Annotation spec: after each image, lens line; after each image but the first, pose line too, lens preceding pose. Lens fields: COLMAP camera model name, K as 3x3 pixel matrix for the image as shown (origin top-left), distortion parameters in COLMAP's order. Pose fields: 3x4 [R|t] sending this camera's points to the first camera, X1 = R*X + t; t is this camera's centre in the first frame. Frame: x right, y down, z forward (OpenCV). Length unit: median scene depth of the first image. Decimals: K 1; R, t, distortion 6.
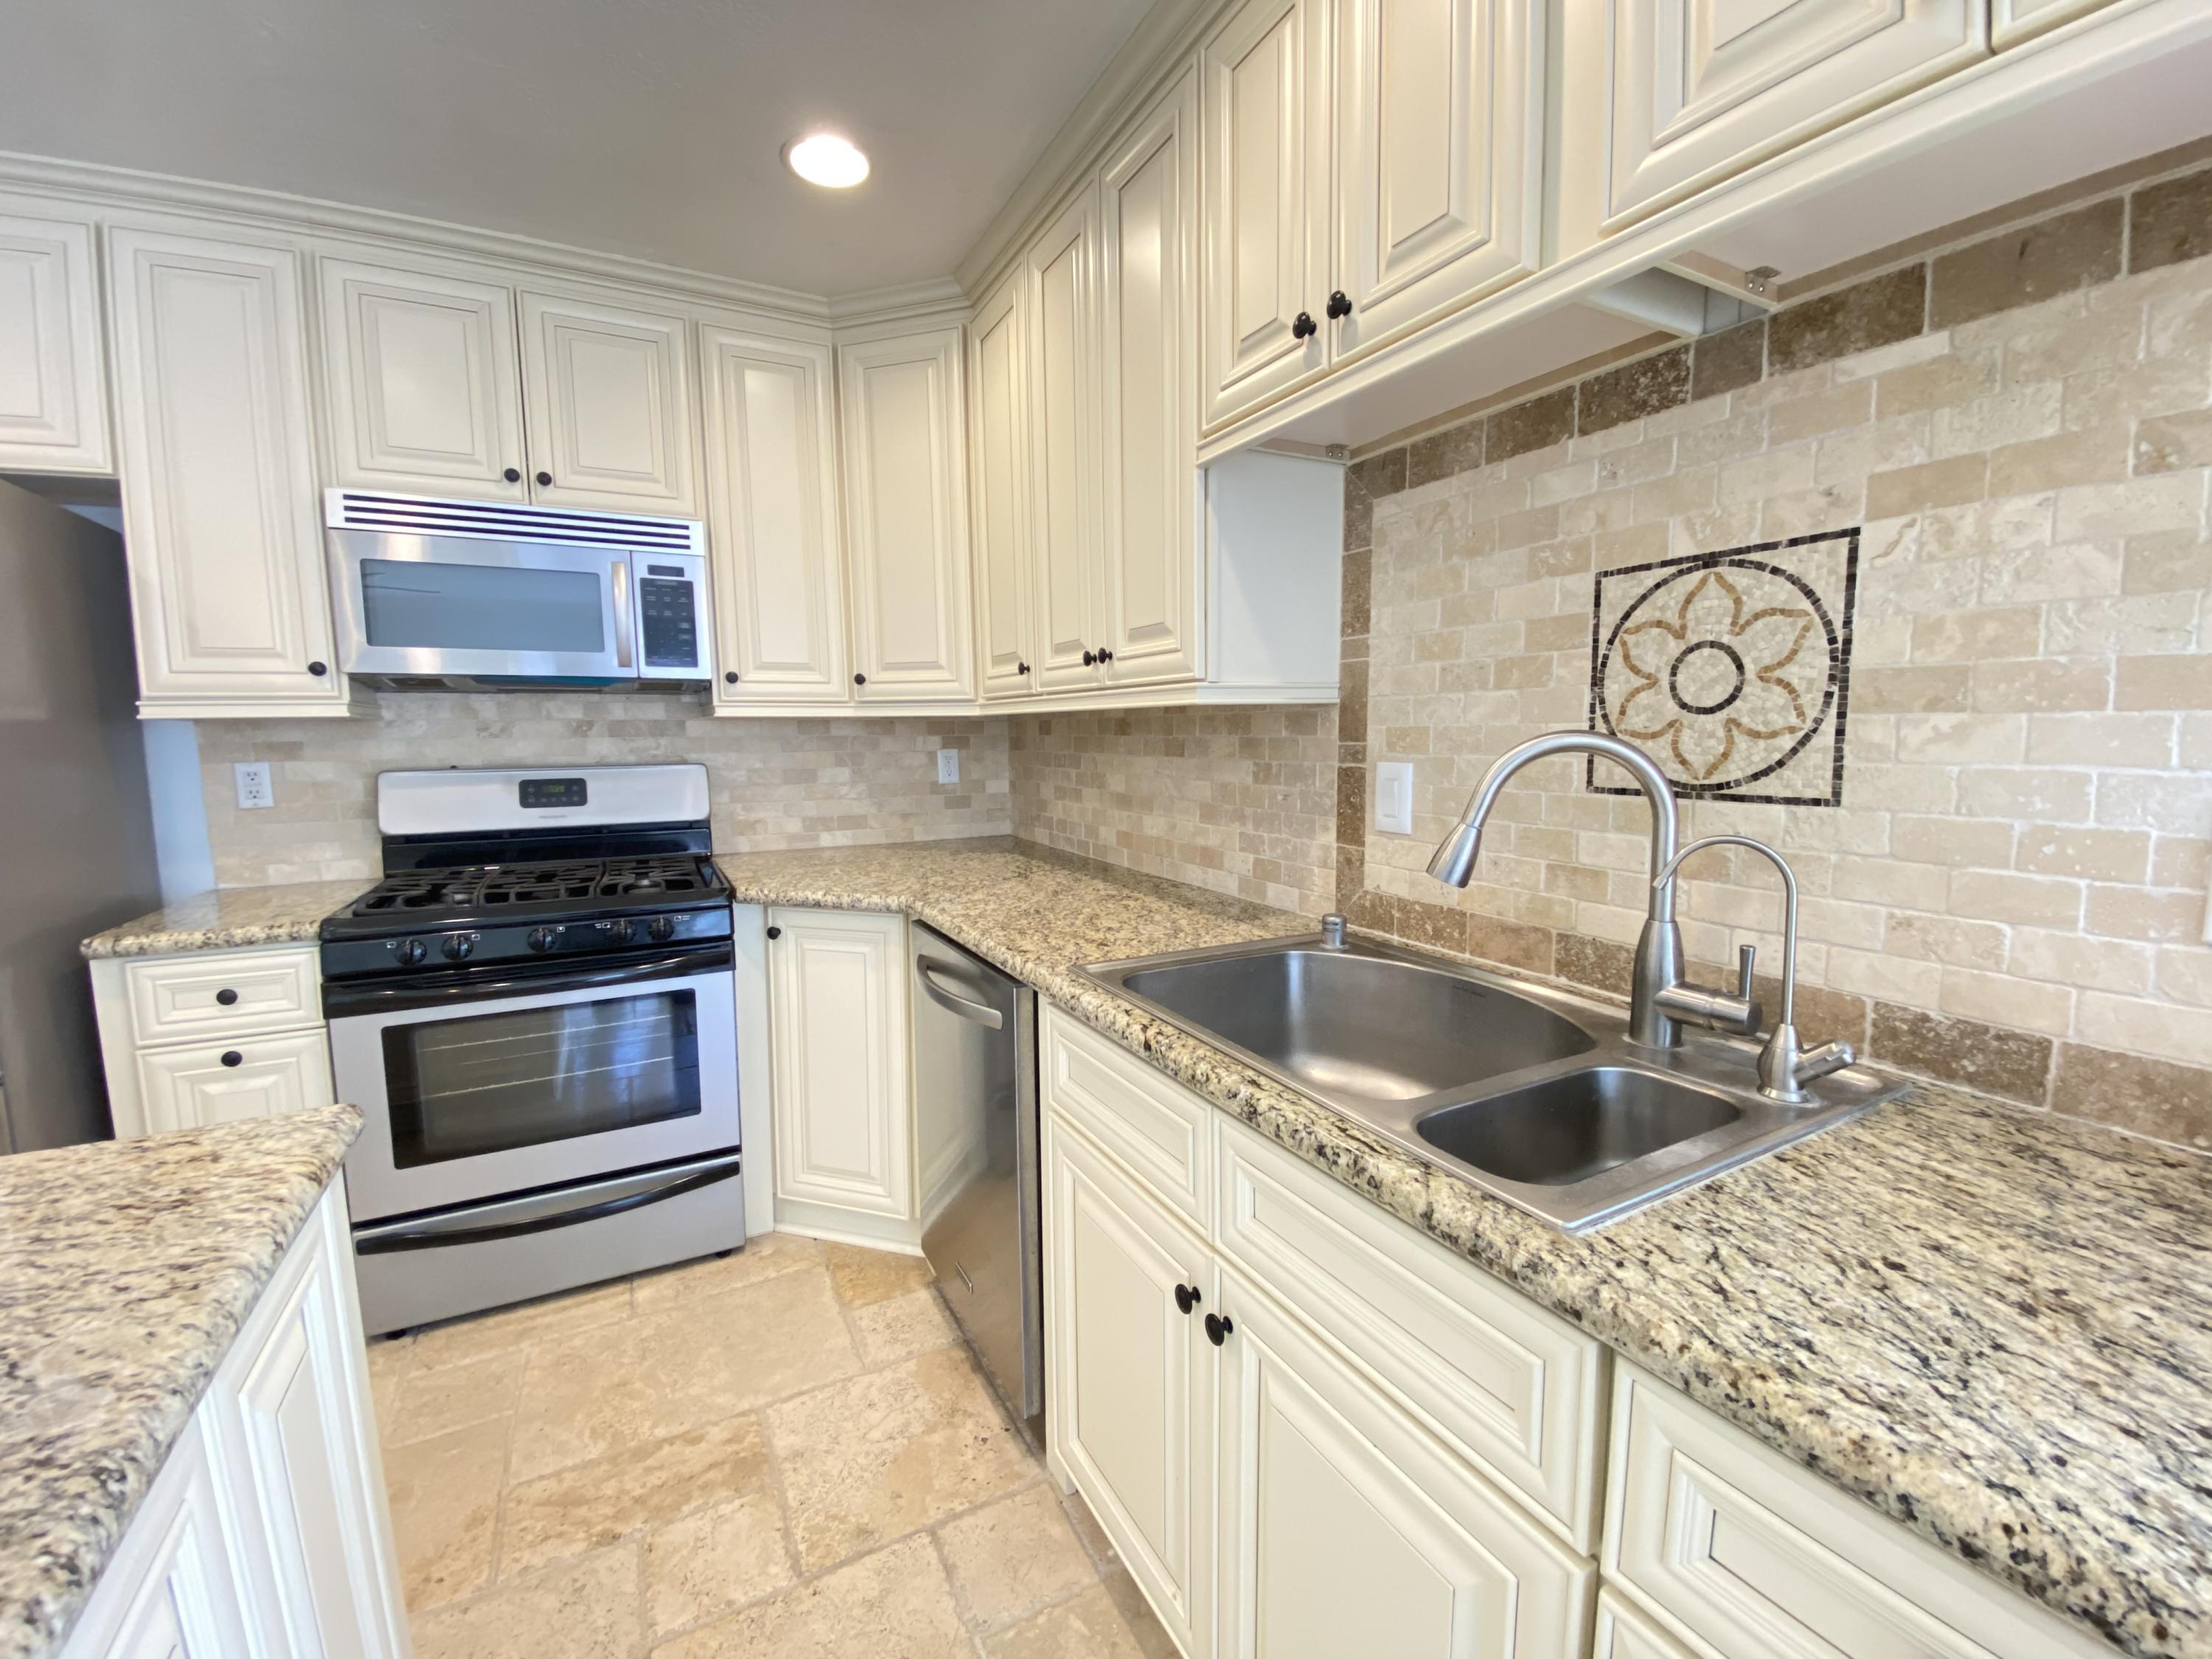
lens RADIAL K [[898.8, 0, 1100.5], [0, 898.8, 832.0], [0, 0, 1]] dist [0.017560, -0.019976]
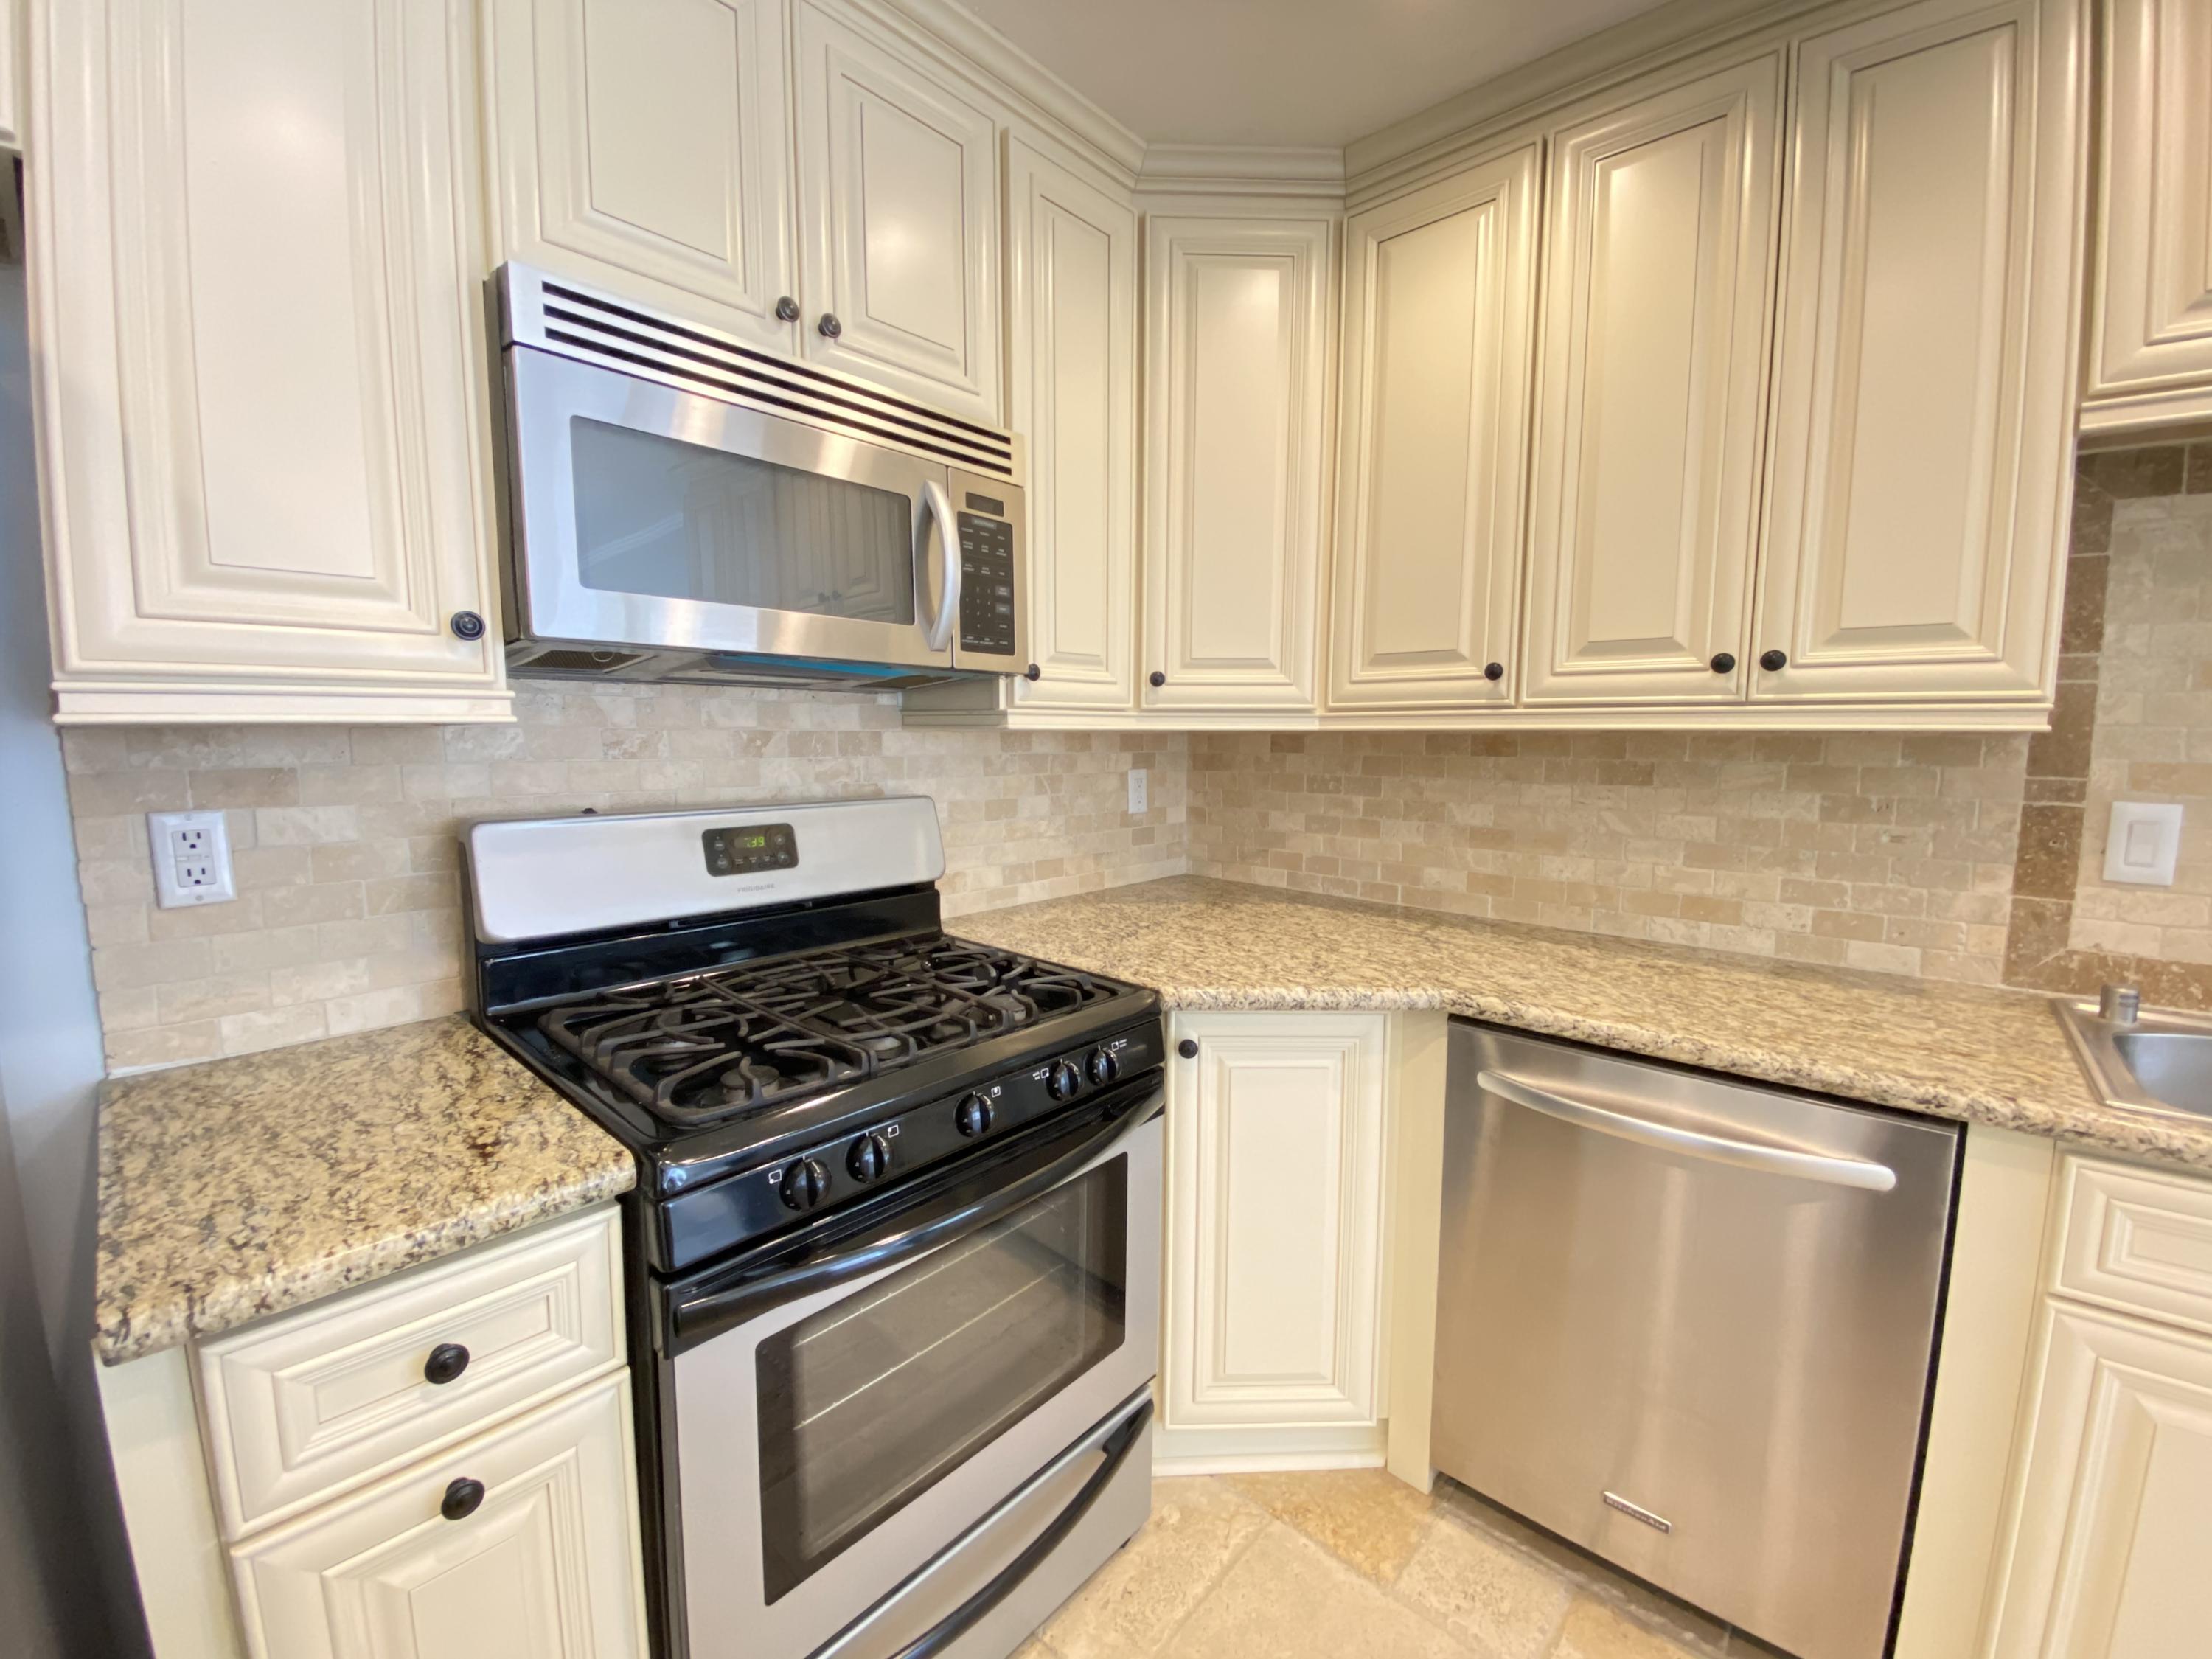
lens RADIAL K [[898.8, 0, 1100.5], [0, 898.8, 832.0], [0, 0, 1]] dist [0.017560, -0.019976]
pose [[0.942024, -0.024662, 0.334639, -0.849611], [0.026218, 0.999656, -0.000132, -0.070484], [-0.334521, 0.008898, 0.942346, 0.497614]]
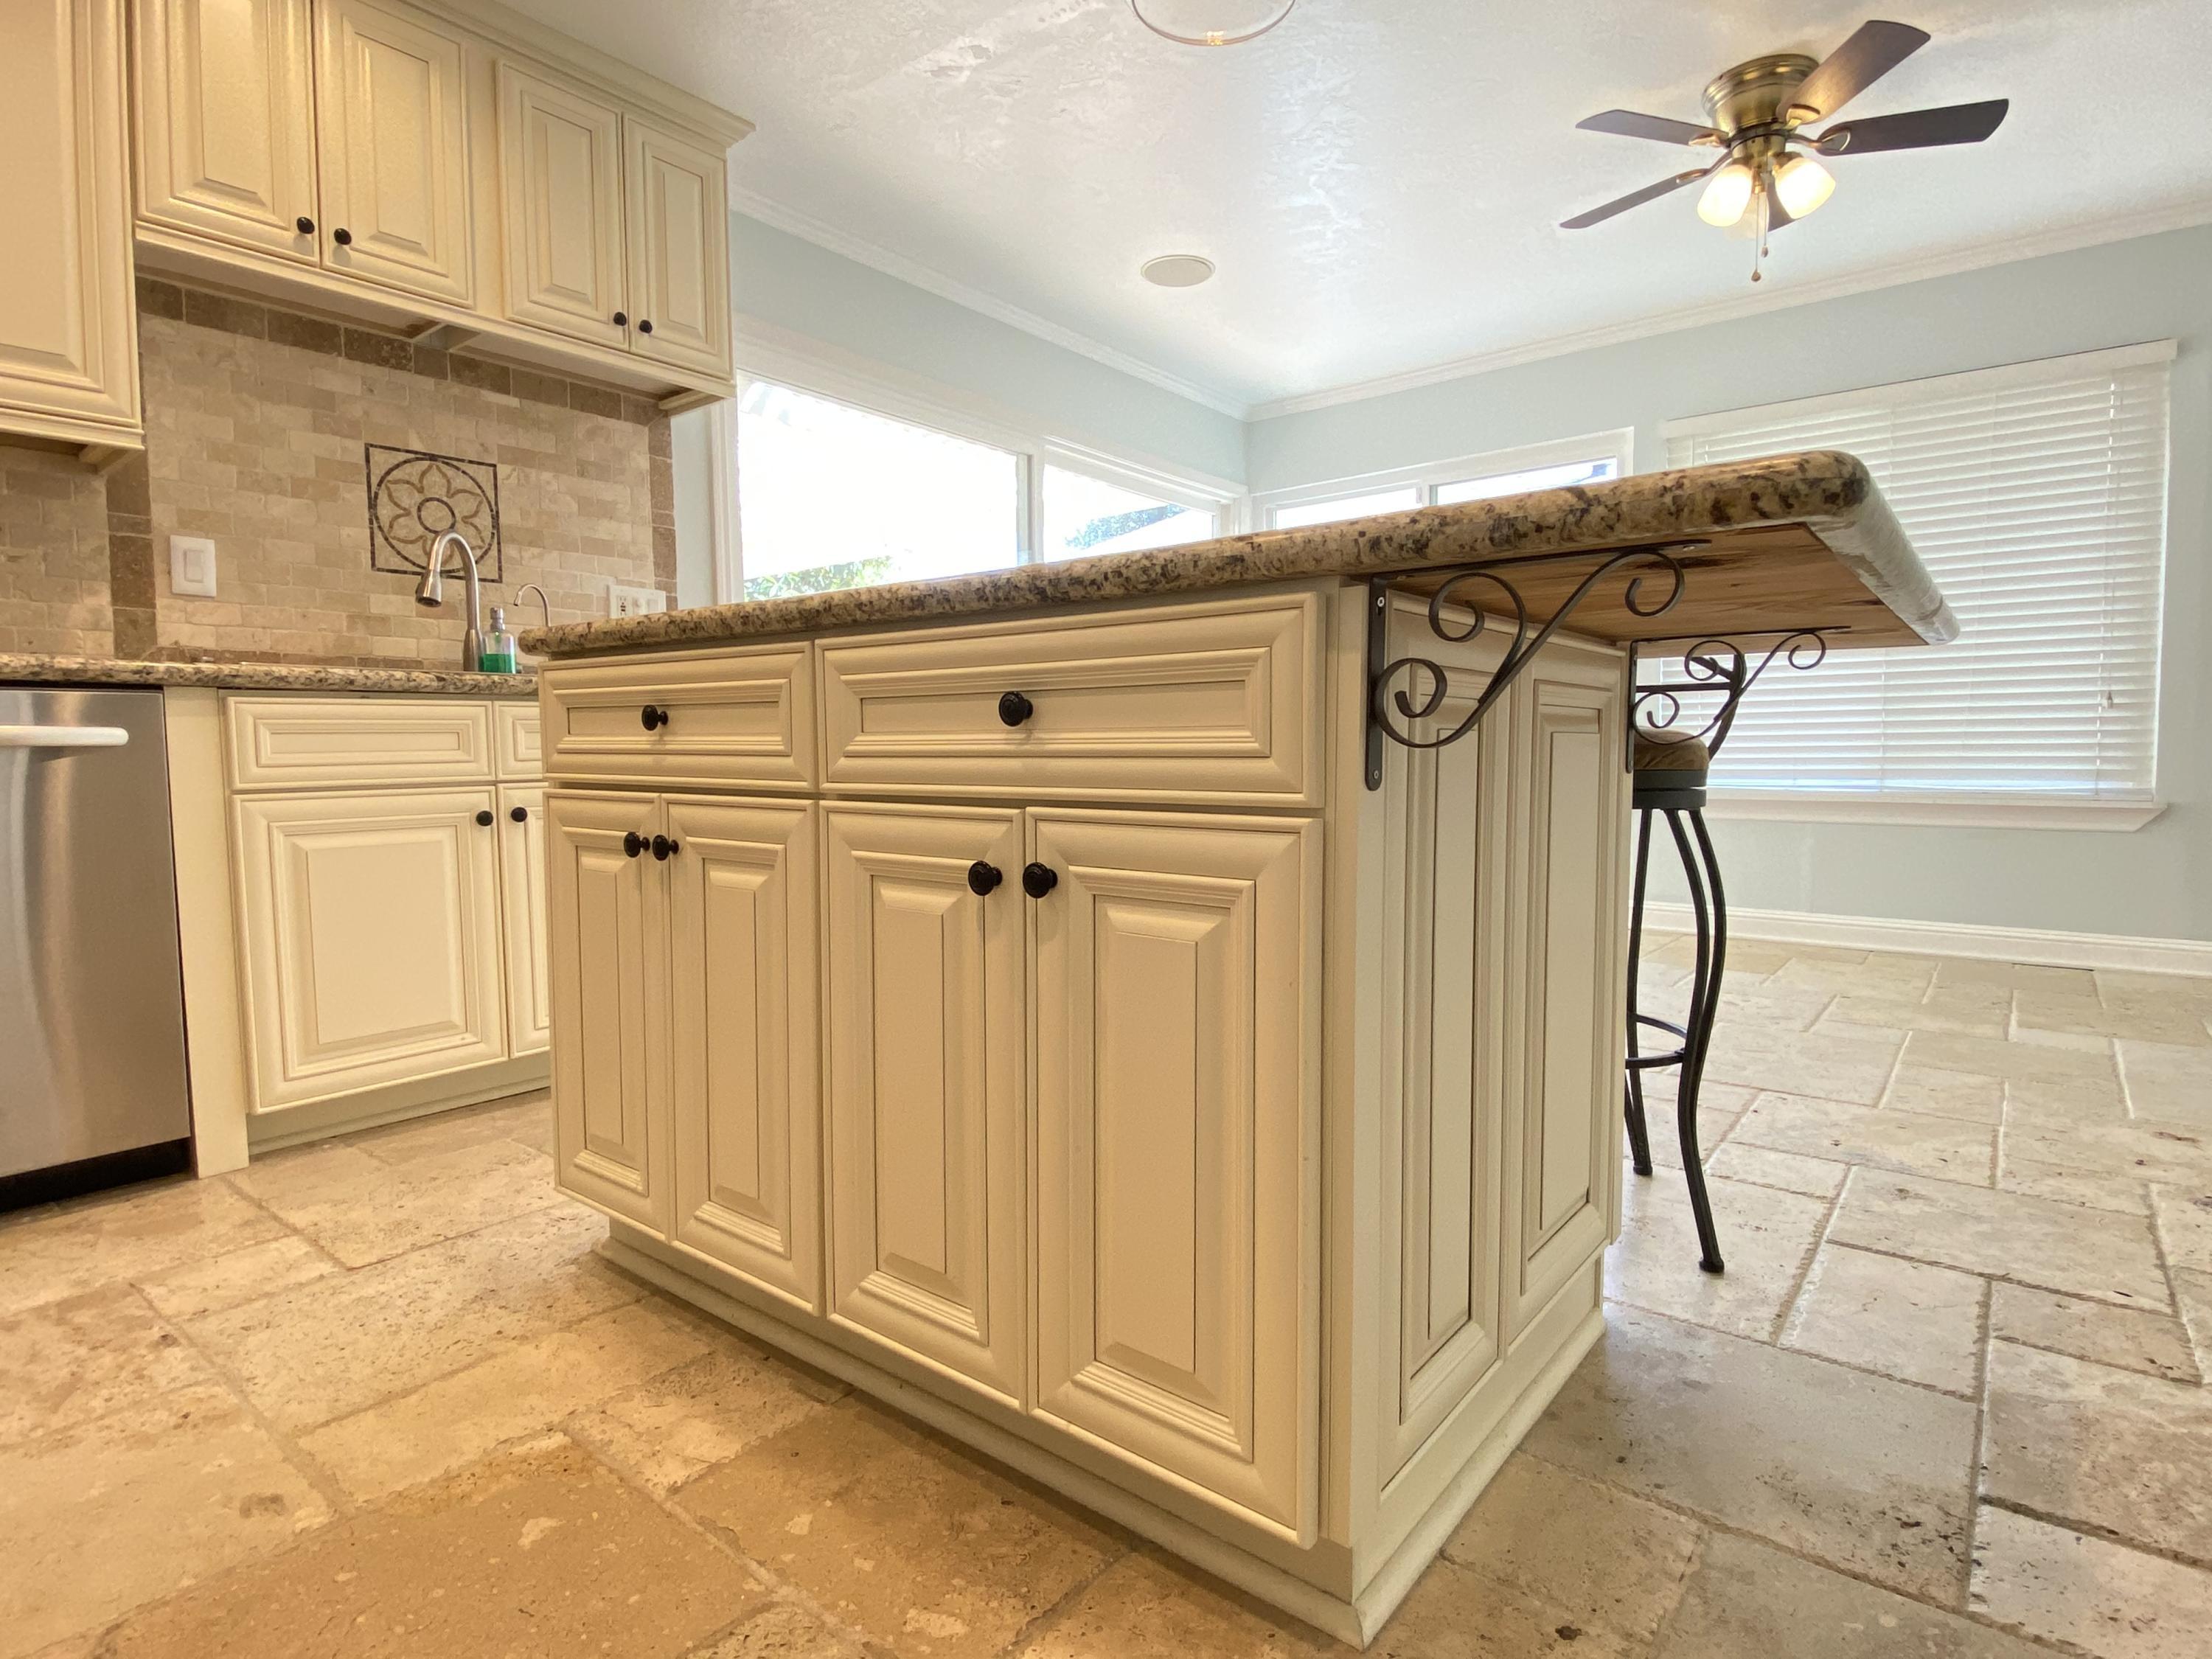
lens RADIAL K [[1162.5, 0, 1106.0], [0, 1162.5, 829.5], [0, 0, 1]] dist [0.001503, -0.008873]
pose [[-0.390887, -0.051323, 0.919007, -1.541236], [0.115763, 0.987775, 0.104402, 0.278923], [-0.913130, 0.147196, -0.380167, 0.481889]]
